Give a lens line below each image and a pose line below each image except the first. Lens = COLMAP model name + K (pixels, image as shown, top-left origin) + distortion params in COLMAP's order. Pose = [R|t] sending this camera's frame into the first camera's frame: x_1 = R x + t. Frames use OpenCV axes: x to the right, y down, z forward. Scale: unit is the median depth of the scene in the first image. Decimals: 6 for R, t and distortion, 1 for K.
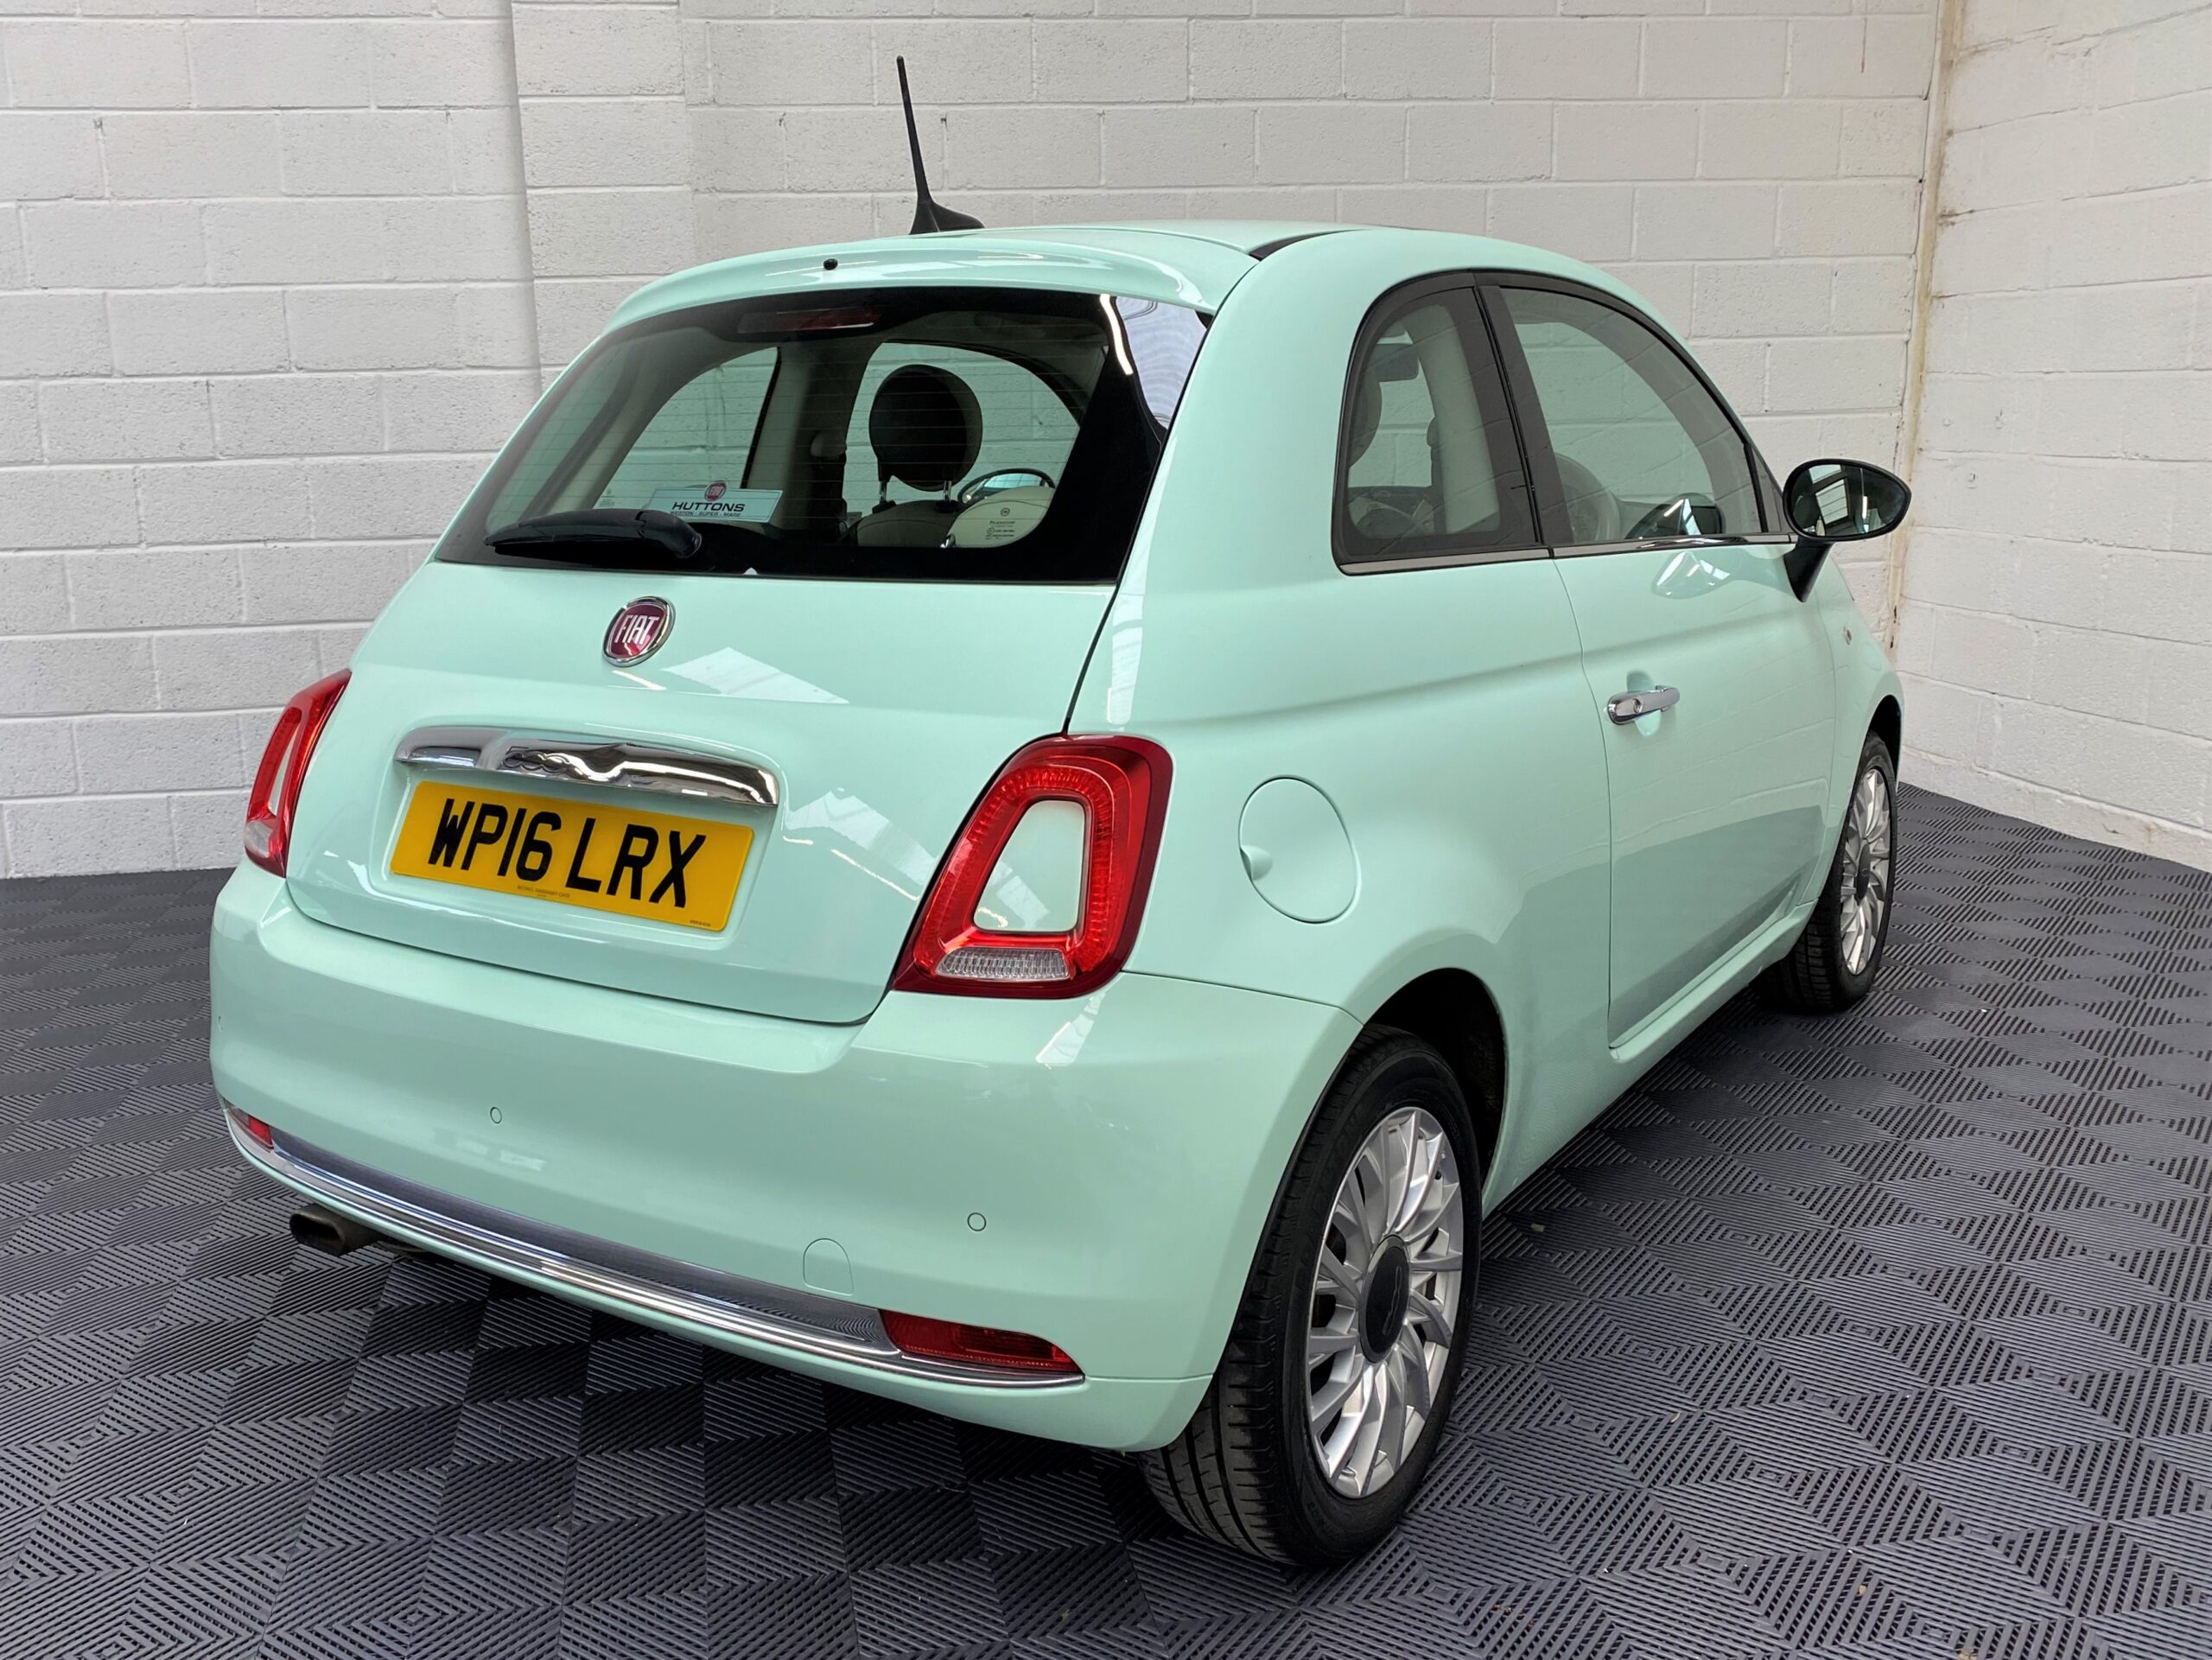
lens RADIAL K [[1959.8, 0, 976.3], [0, 1959.8, 822.4], [0, 0, 1]] dist [0.019760, -0.002902]
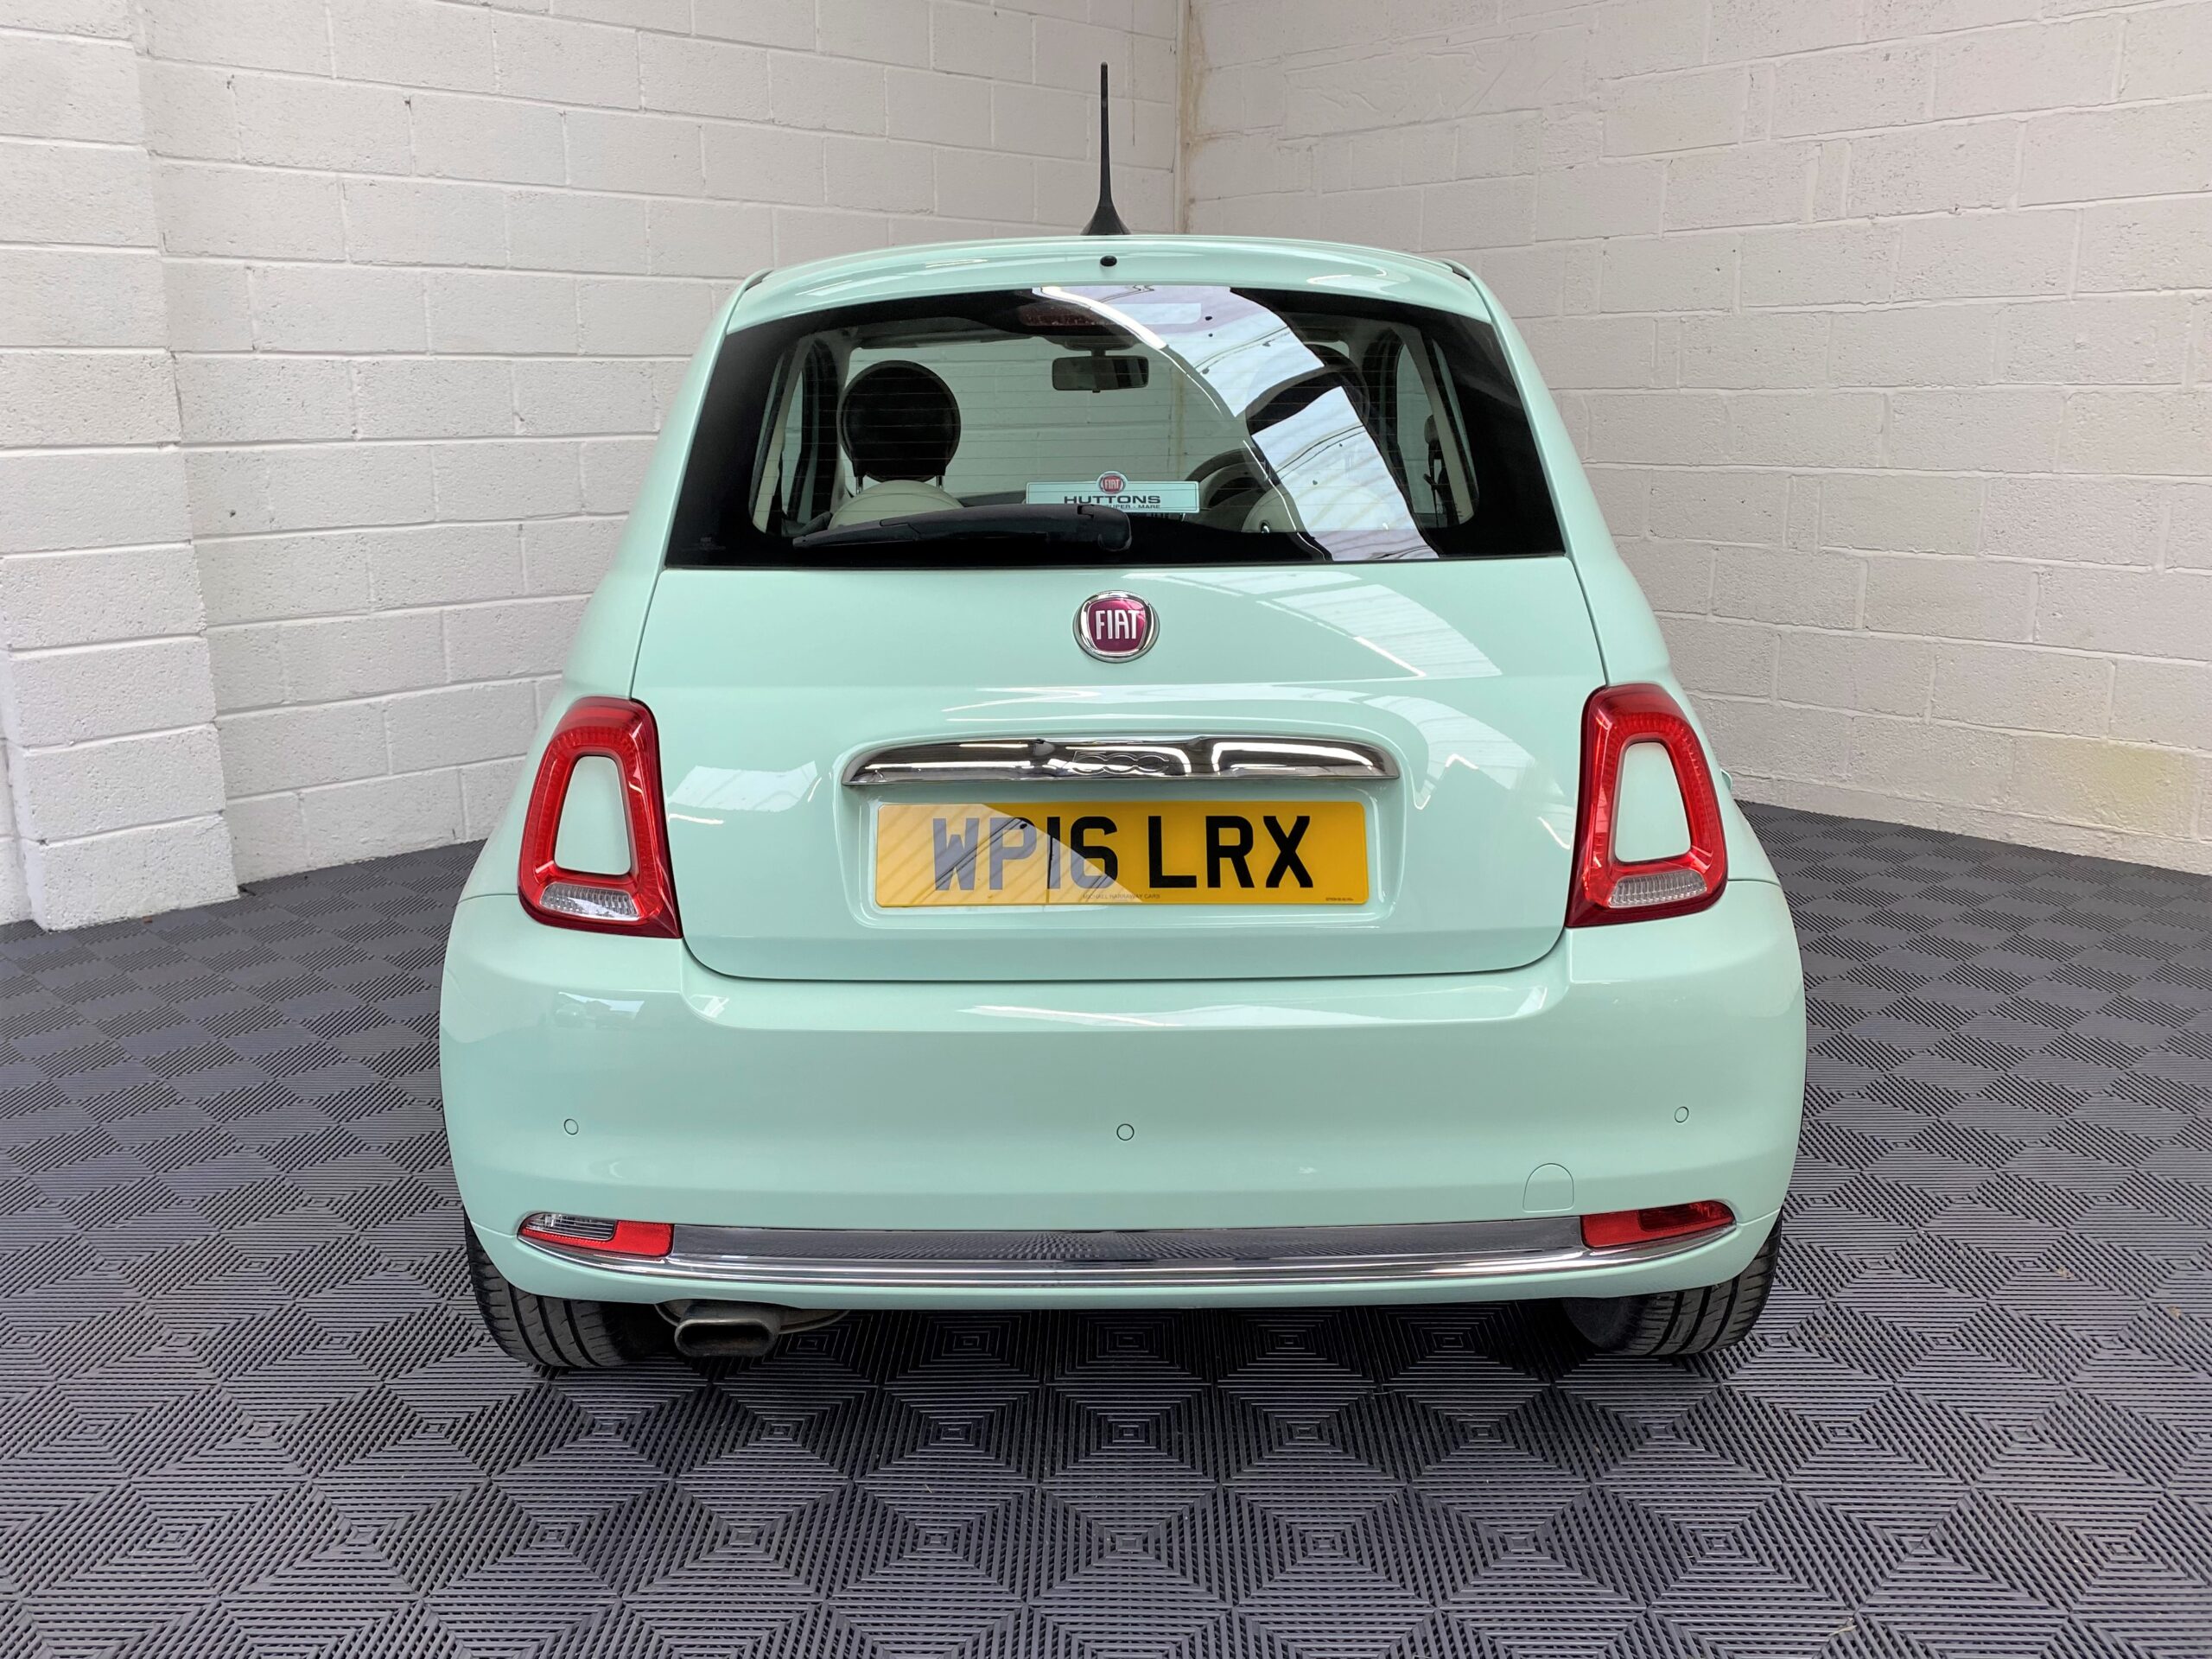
lens RADIAL K [[1799.1, 0, 1070.6], [0, 1799.1, 796.2], [0, 0, 1]] dist [0.017356, 0.006431]
pose [[0.819138, -0.110062, 0.562939, -0.600505], [0.110078, 0.993340, 0.034035, -0.038432], [-0.562936, 0.034087, 0.825797, 0.226307]]
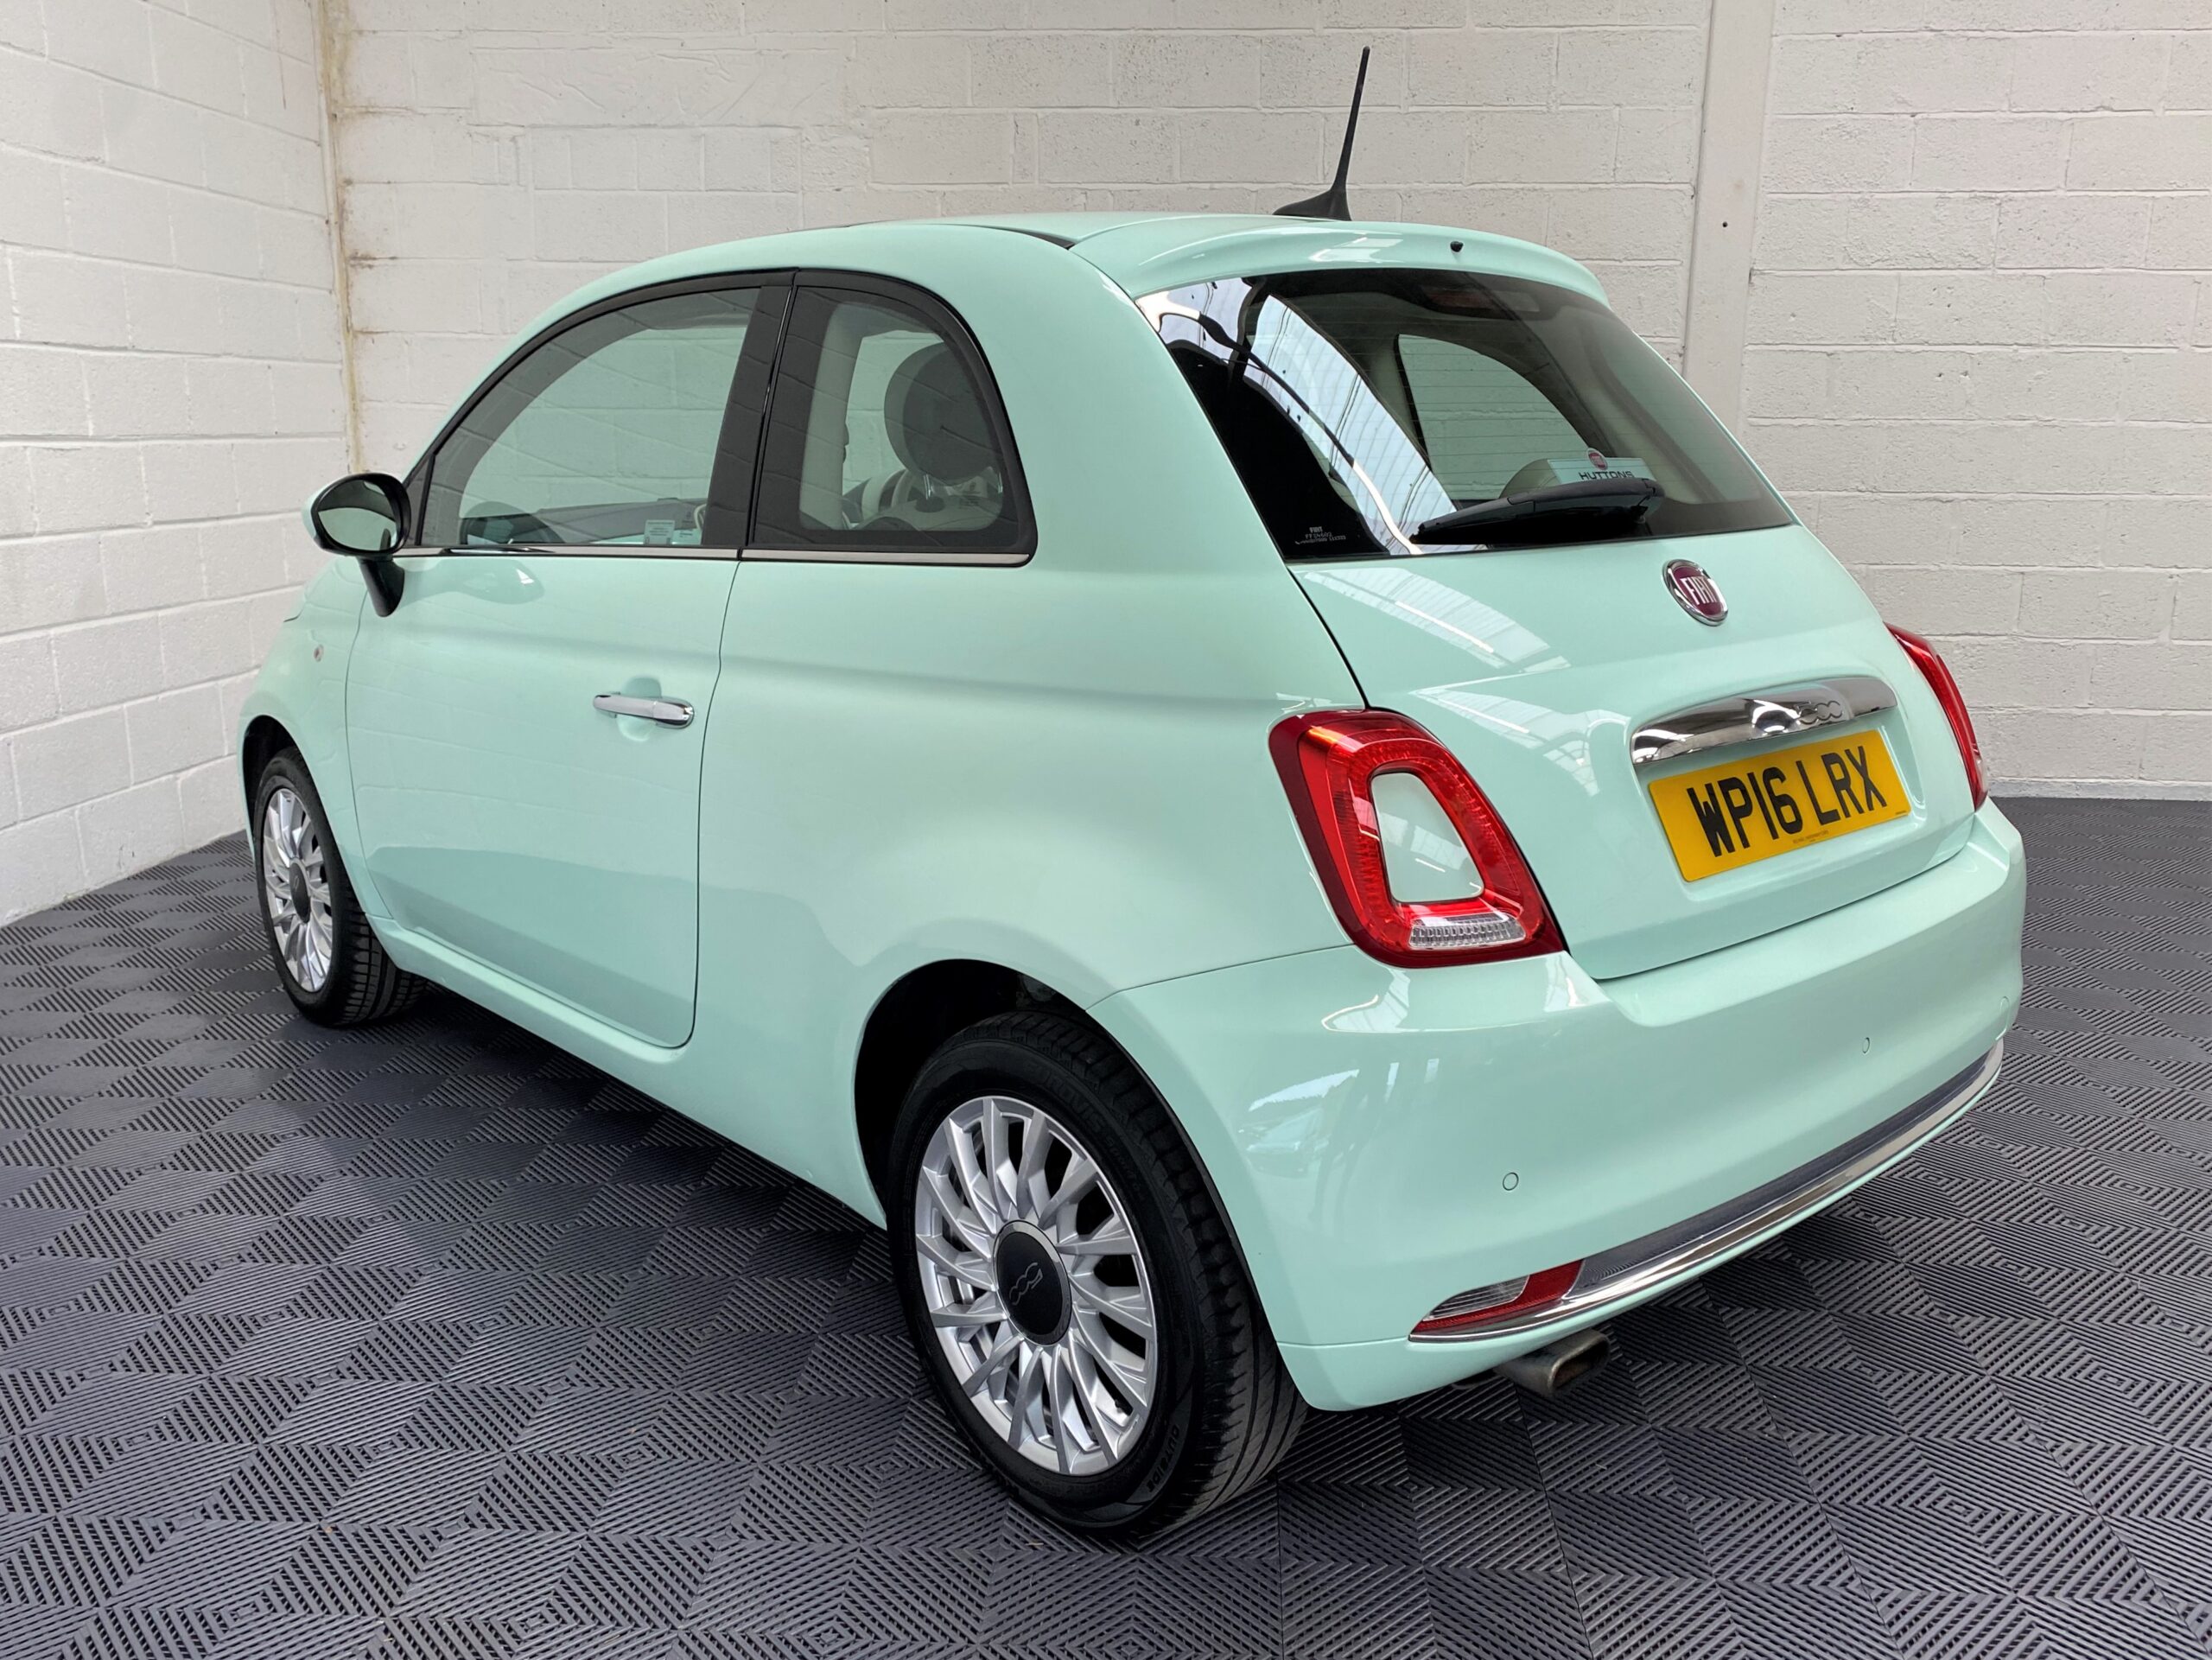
lens RADIAL K [[1804.3, 0, 1106.0], [0, 1804.3, 830.0], [0, 0, 1]] dist [0.007256, 0.016078]
pose [[0.220112, -0.190306, 0.956731, -1.003180], [0.196339, 0.969356, 0.147646, -0.151326], [-0.955511, 0.155345, 0.250731, 0.911364]]
